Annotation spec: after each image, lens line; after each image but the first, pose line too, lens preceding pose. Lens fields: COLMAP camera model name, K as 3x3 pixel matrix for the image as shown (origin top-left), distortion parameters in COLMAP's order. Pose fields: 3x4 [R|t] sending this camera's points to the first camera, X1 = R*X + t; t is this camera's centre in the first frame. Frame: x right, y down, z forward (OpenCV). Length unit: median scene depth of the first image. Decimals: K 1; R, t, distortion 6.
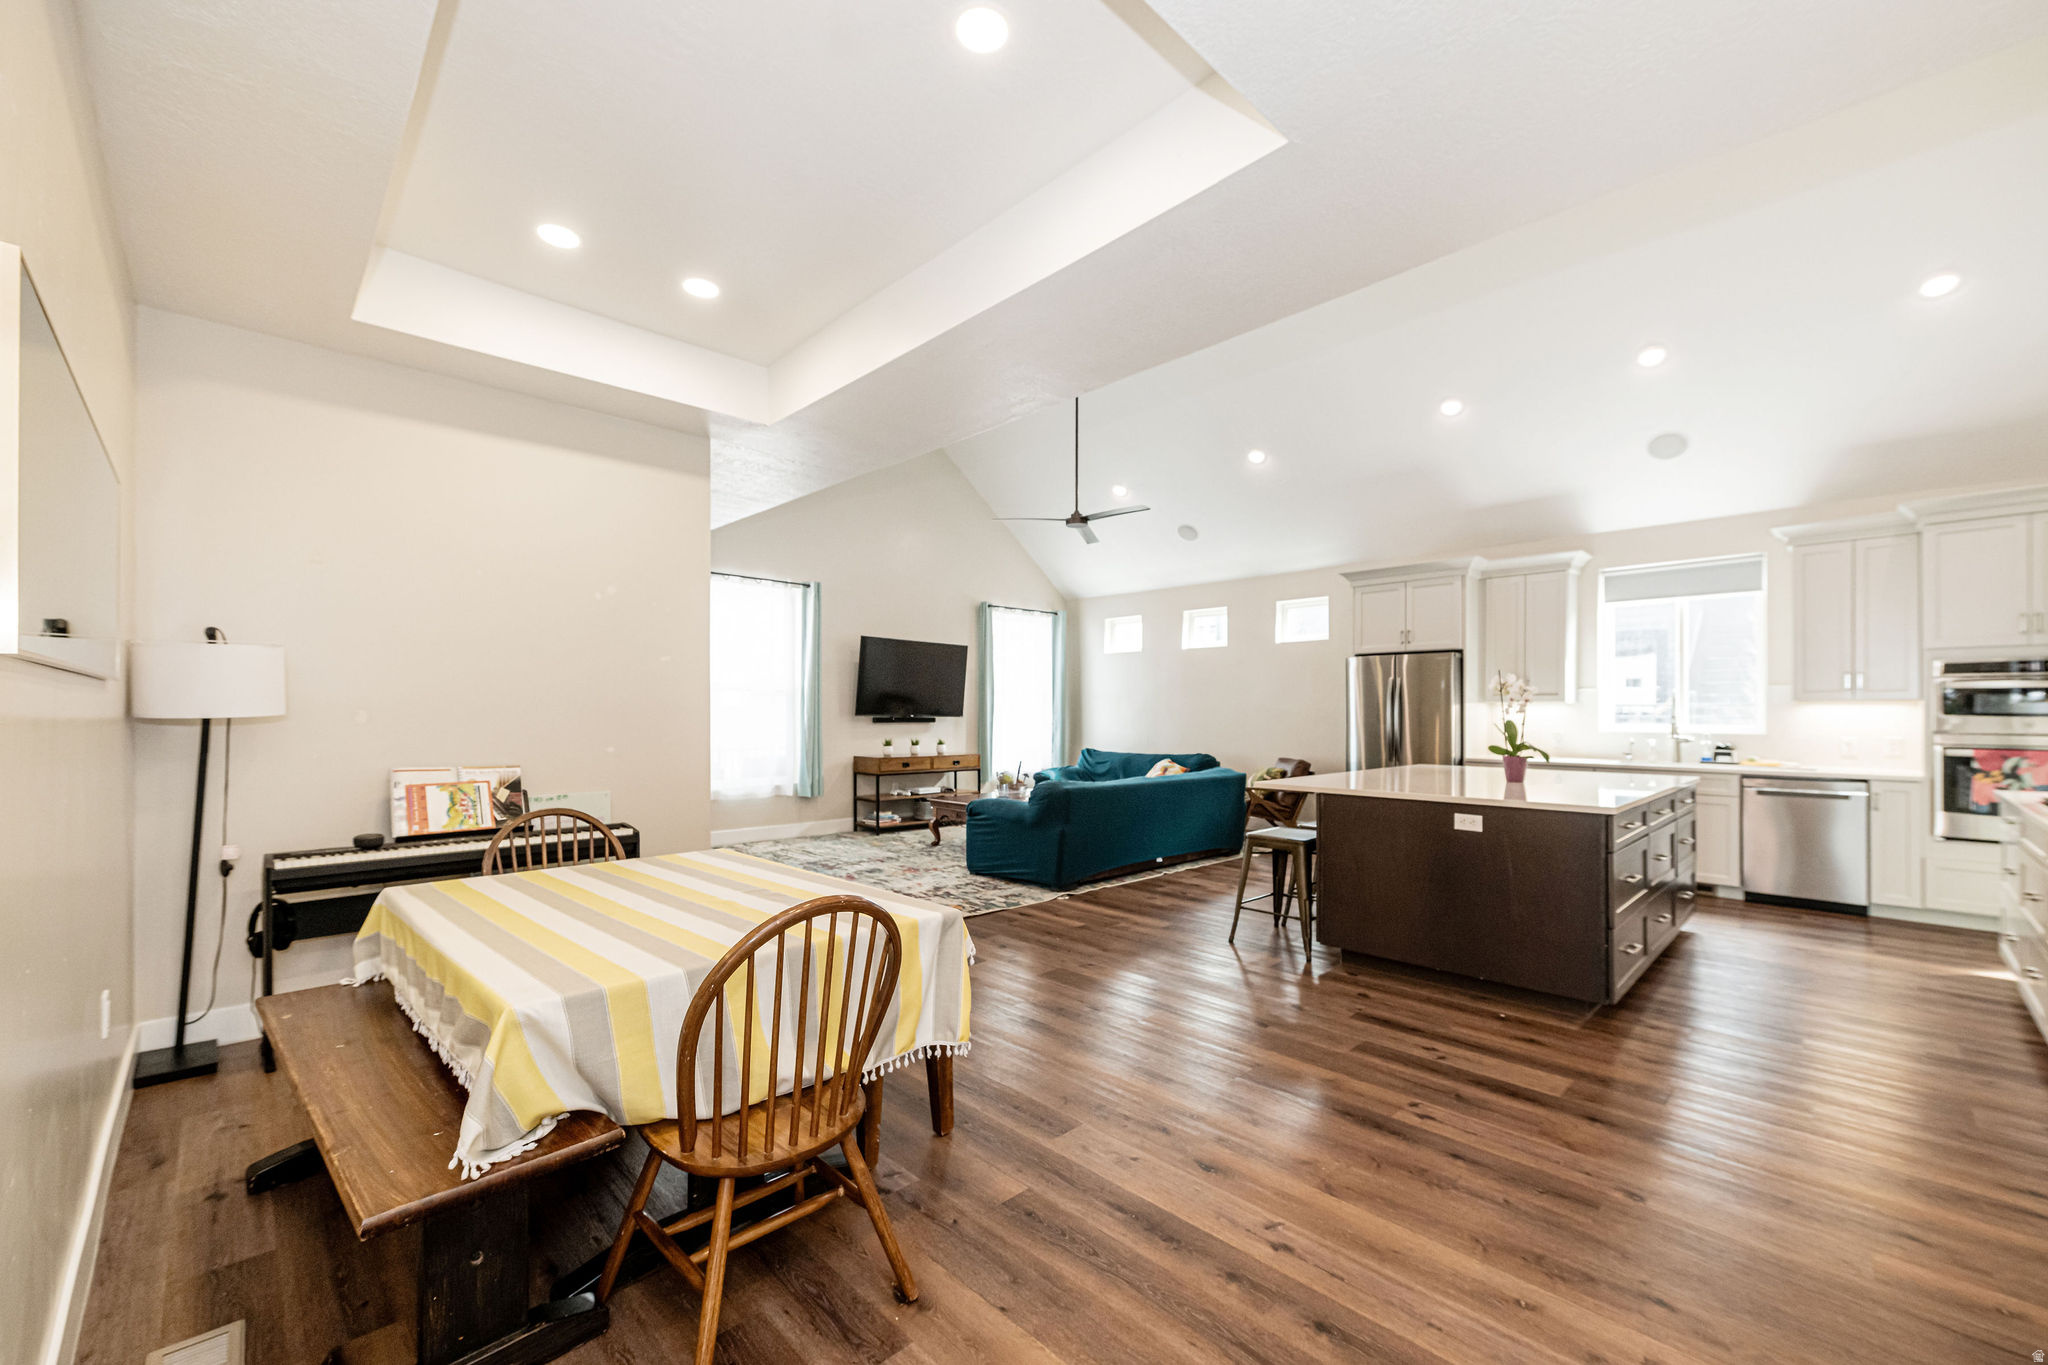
lens RADIAL K [[811.3, 0, 1064.7], [0, 811.3, 709.8], [0, 0, 1]] dist [0.003027, -0.000192]
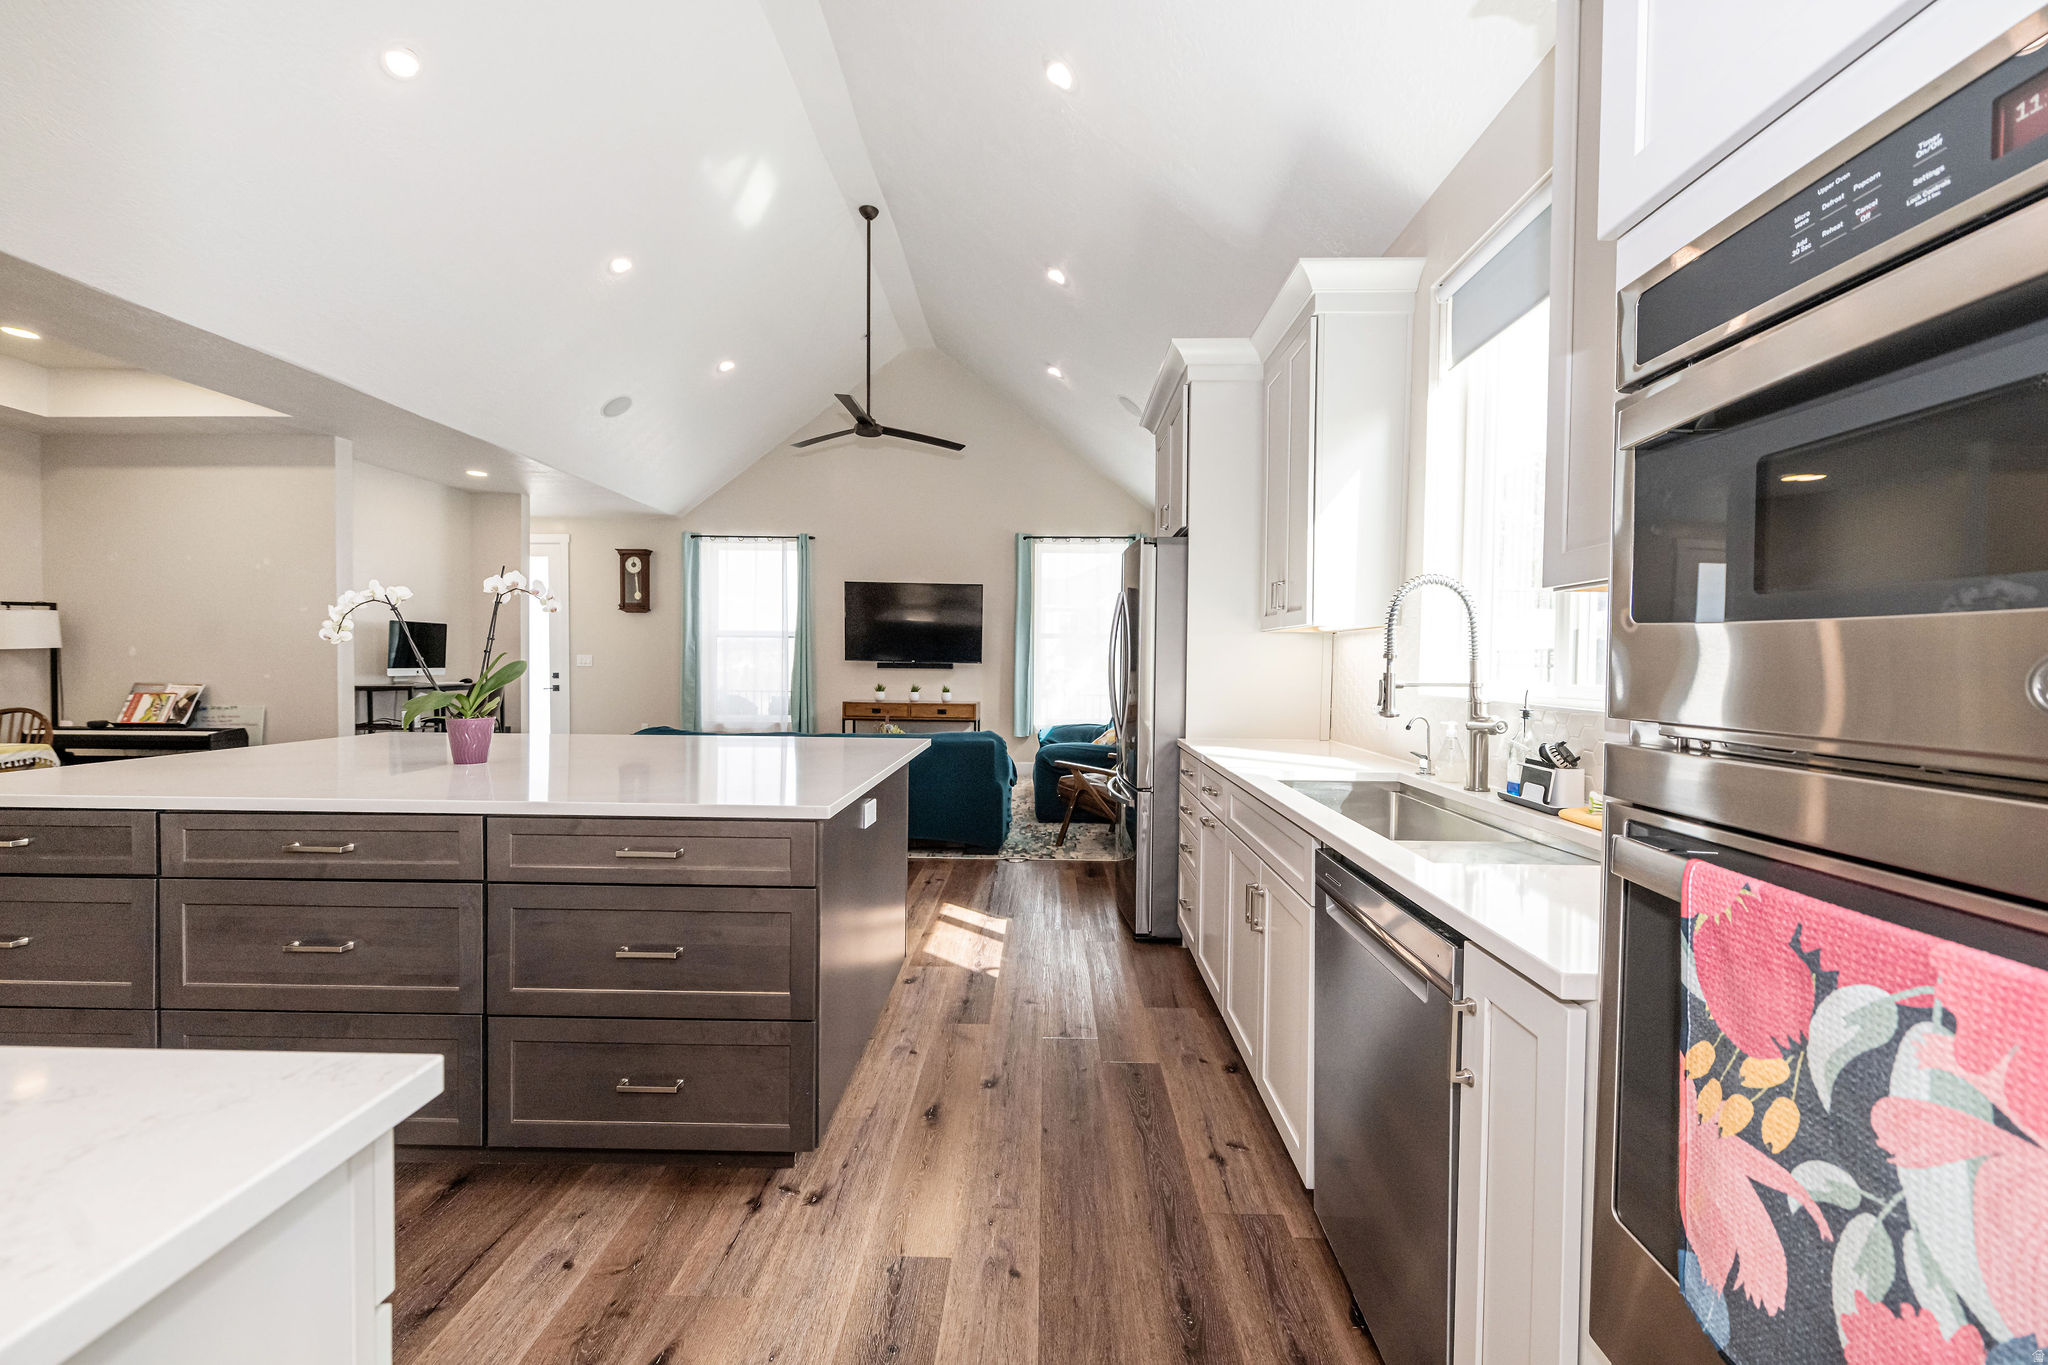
lens RADIAL K [[811.3, 0, 1038.8], [0, 811.3, 679.2], [0, 0, 1]] dist [0.003027, -0.000192]
pose [[0.693227, 0.018438, -0.720484, 0.903688], [-0.005154, 0.999774, 0.020626, 0.012355], [0.720701, -0.010585, 0.693165, 0.653250]]
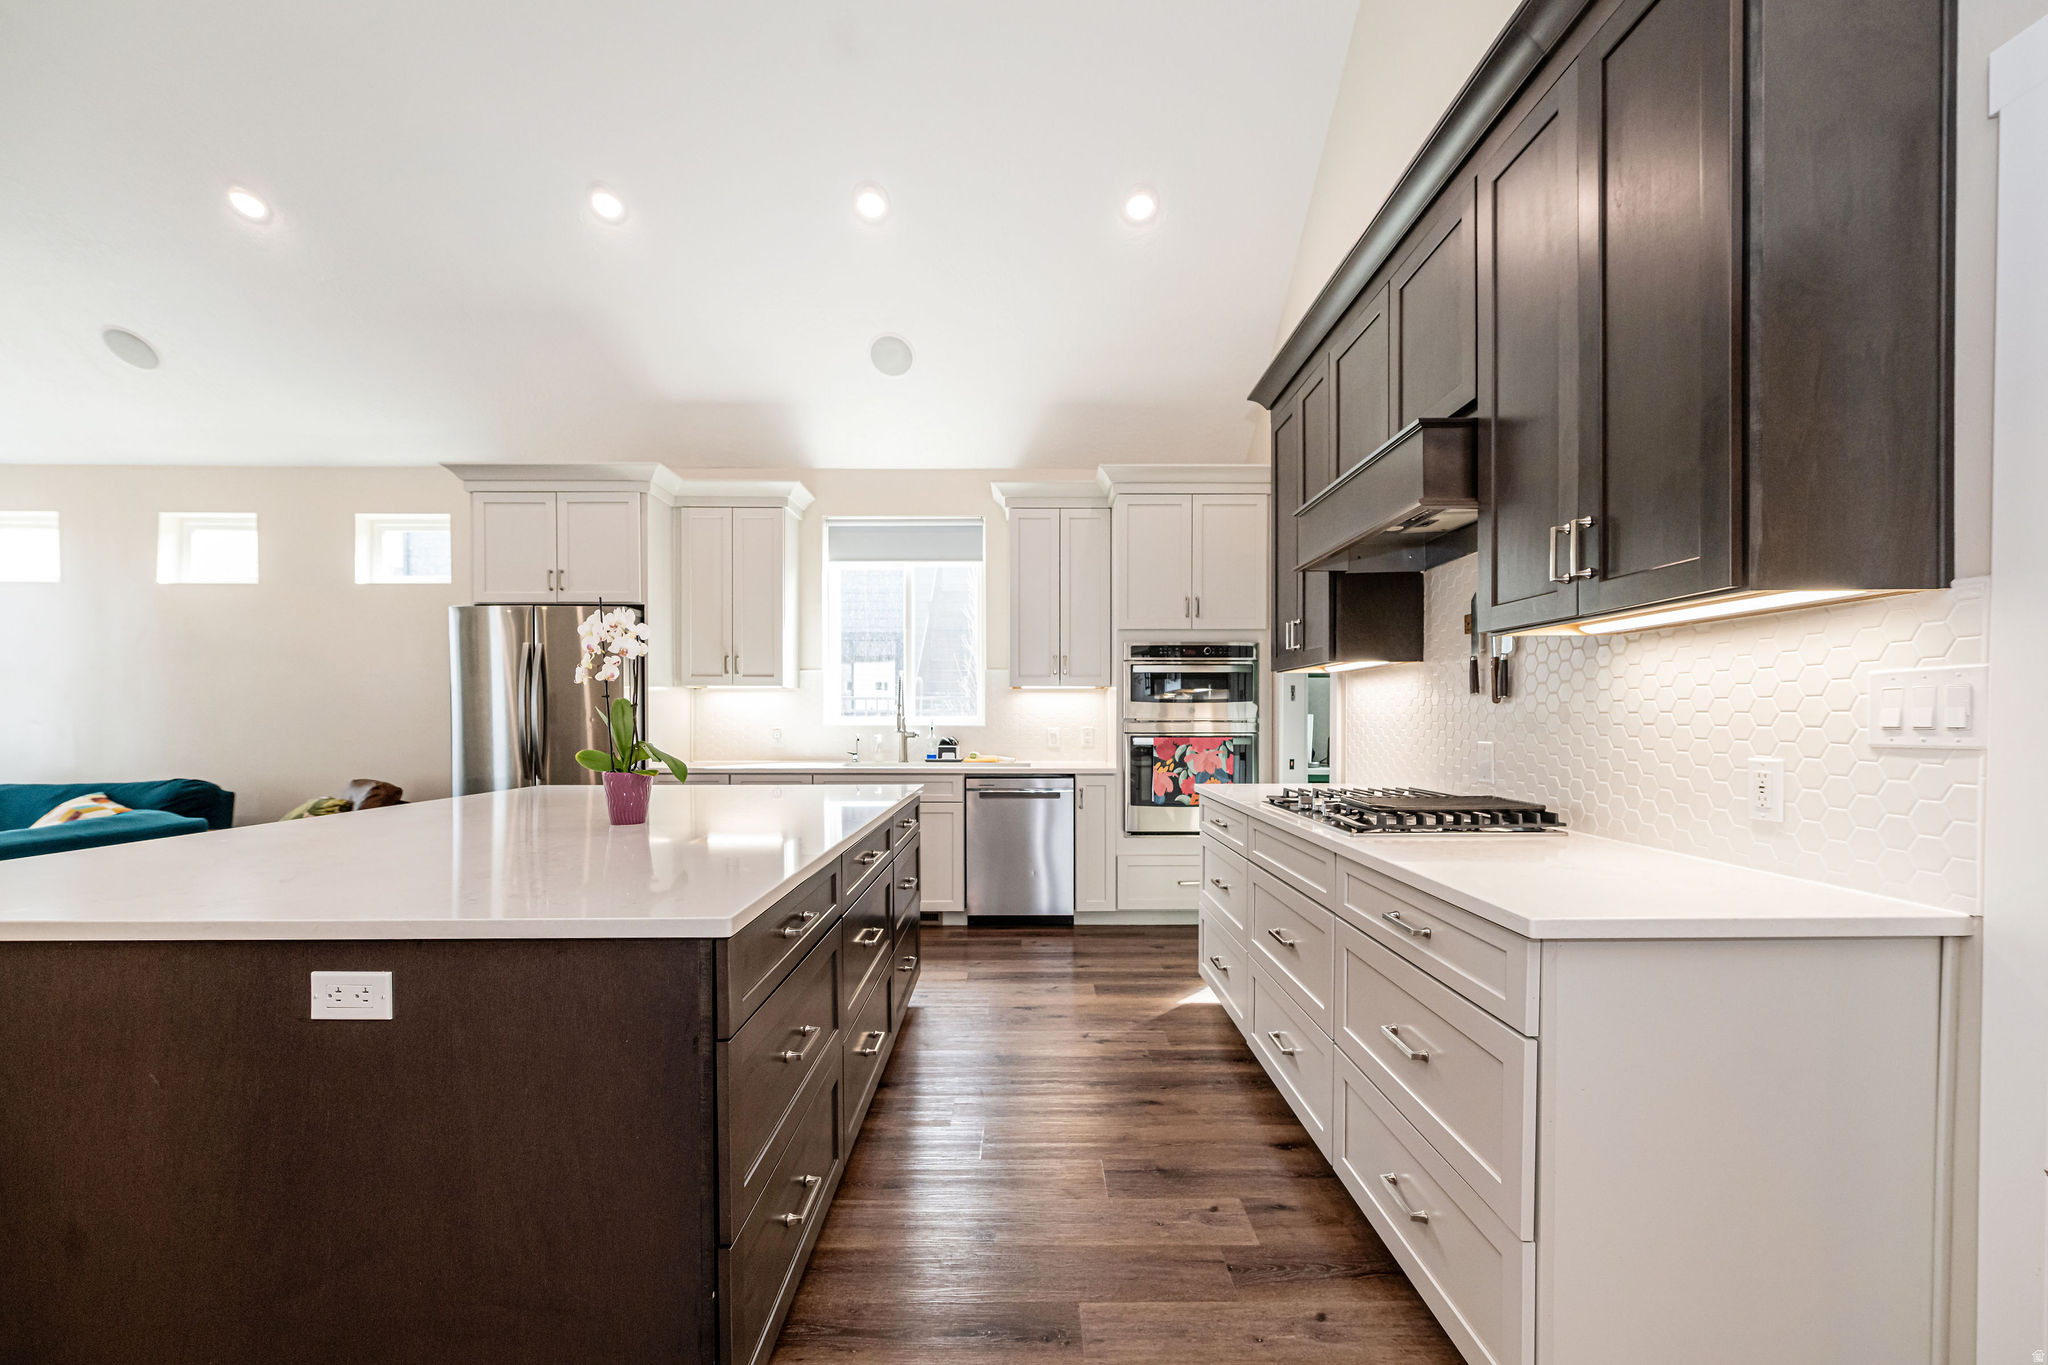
lens RADIAL K [[811.3, 0, 1029.1], [0, 811.3, 725.9], [0, 0, 1]] dist [0.003027, -0.000192]
pose [[0.706478, -0.011521, 0.707641, 0.275032], [-0.000838, 0.999853, 0.017115, 0.015114], [-0.707734, -0.012685, 0.706365, 0.346868]]
